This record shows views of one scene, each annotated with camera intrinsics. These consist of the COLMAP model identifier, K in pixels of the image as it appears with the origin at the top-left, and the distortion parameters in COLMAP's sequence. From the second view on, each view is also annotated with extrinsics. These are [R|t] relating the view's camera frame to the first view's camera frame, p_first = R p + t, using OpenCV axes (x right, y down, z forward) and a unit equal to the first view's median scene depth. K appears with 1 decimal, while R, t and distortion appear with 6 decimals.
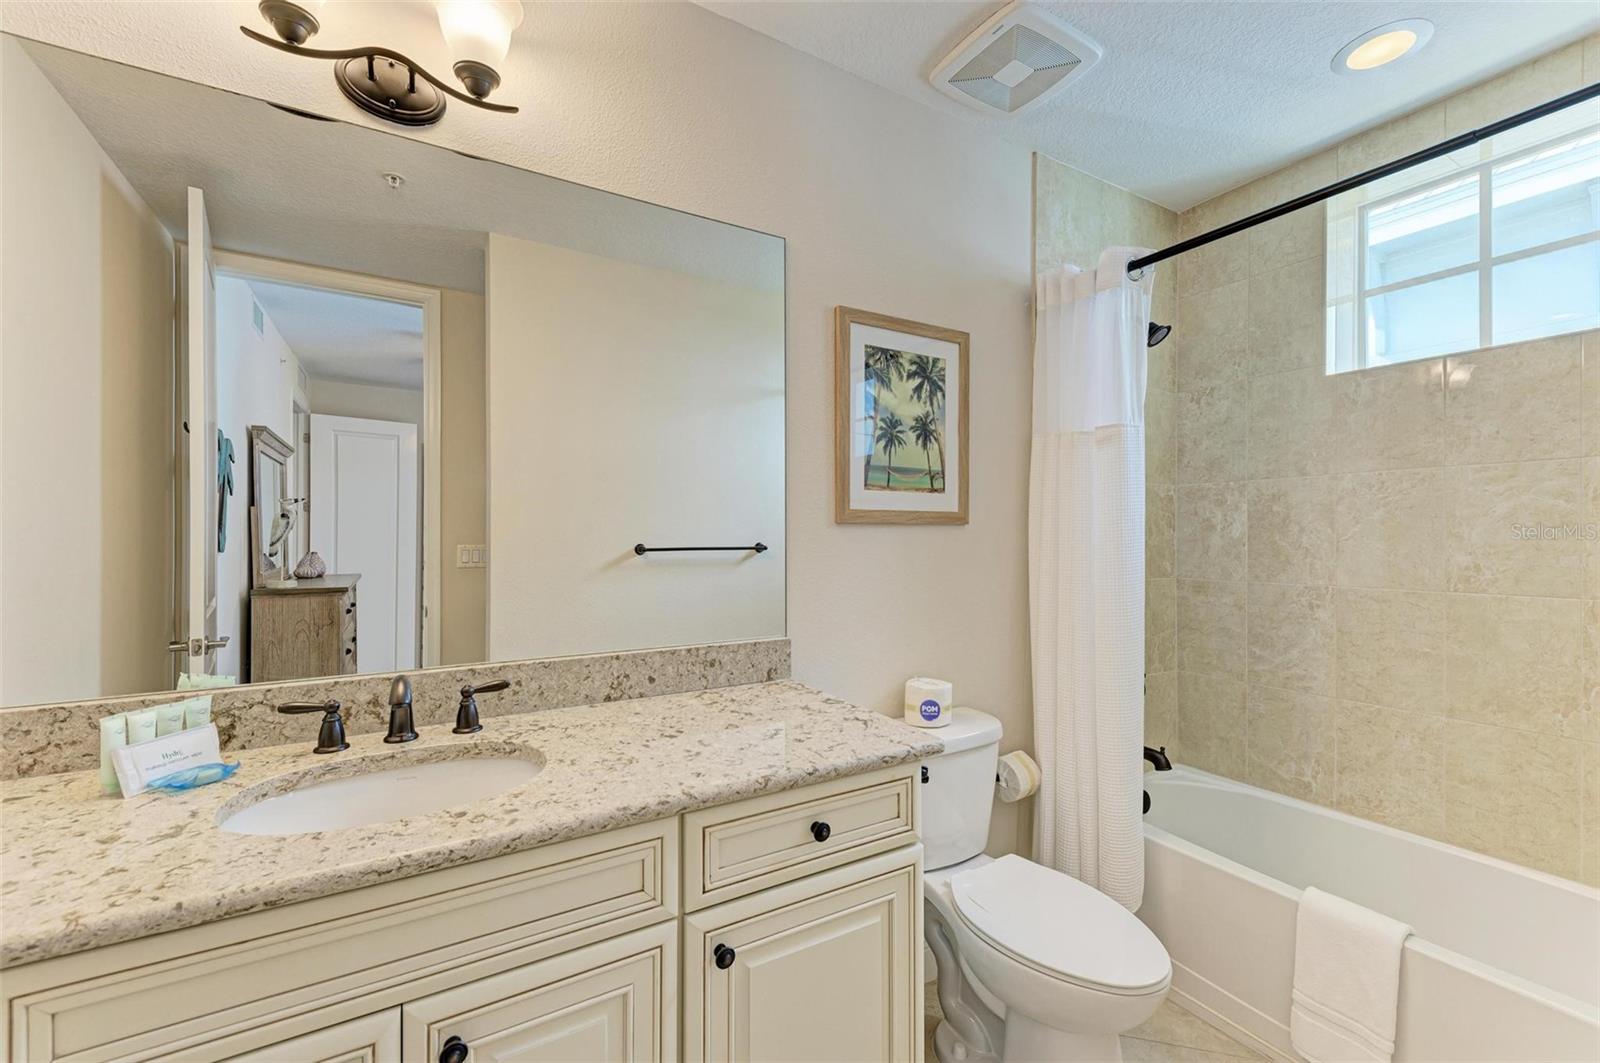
lens RADIAL K [[648.7, 0, 805.2], [0, 648.7, 538.1], [0, 0, 1]] dist [0.018987, -0.007035]
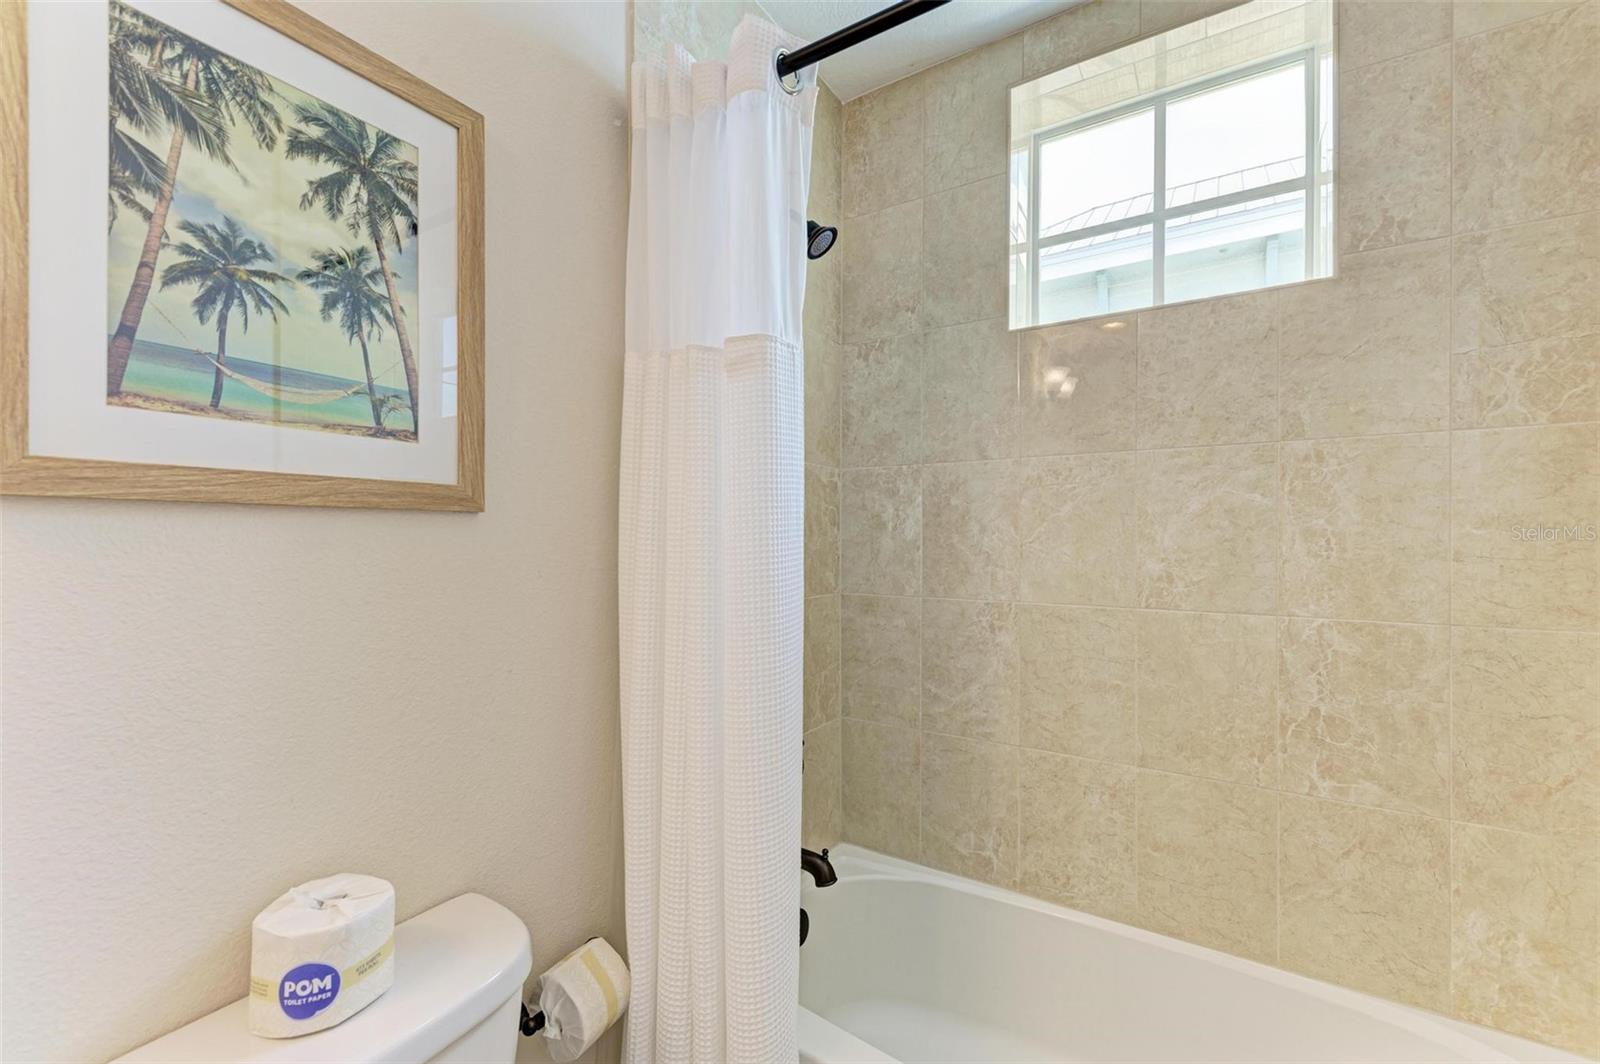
lens RADIAL K [[648.7, 0, 800.0], [0, 648.7, 529.0], [0, 0, 1]] dist [0.018987, -0.007035]
pose [[0.889264, 0.008008, 0.457323, 0.245557], [-0.001542, 0.999894, -0.014510, -0.001995], [-0.457391, 0.012198, 0.889182, 0.471024]]
